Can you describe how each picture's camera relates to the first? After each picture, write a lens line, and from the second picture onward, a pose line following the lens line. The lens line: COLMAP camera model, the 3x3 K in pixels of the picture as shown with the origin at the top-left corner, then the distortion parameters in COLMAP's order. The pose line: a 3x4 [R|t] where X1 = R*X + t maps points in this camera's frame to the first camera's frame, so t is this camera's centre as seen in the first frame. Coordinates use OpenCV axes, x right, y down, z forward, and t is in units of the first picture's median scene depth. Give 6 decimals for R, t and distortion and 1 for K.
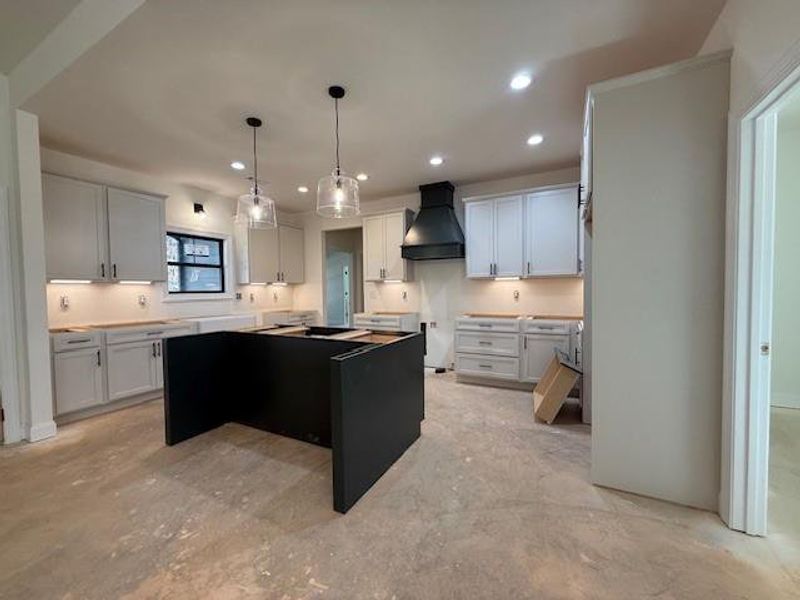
lens RADIAL K [[314.9, 0, 398.0], [0, 314.9, 301.5], [0, 0, 1]] dist [-0.000580, -0.000135]
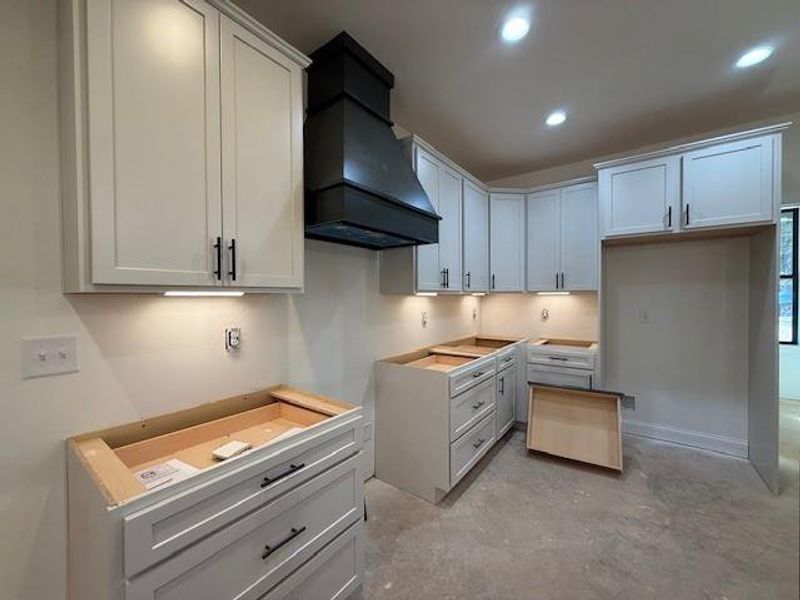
lens RADIAL K [[325.2, 0, 396.9], [0, 325.2, 299.4], [0, 0, 1]] dist [-0.000705, -0.000041]
pose [[0.165268, -0.002049, 0.986247, -0.396358], [0.049822, 0.998738, -0.006274, -0.071242], [-0.984990, 0.050173, 0.165161, 1.259104]]
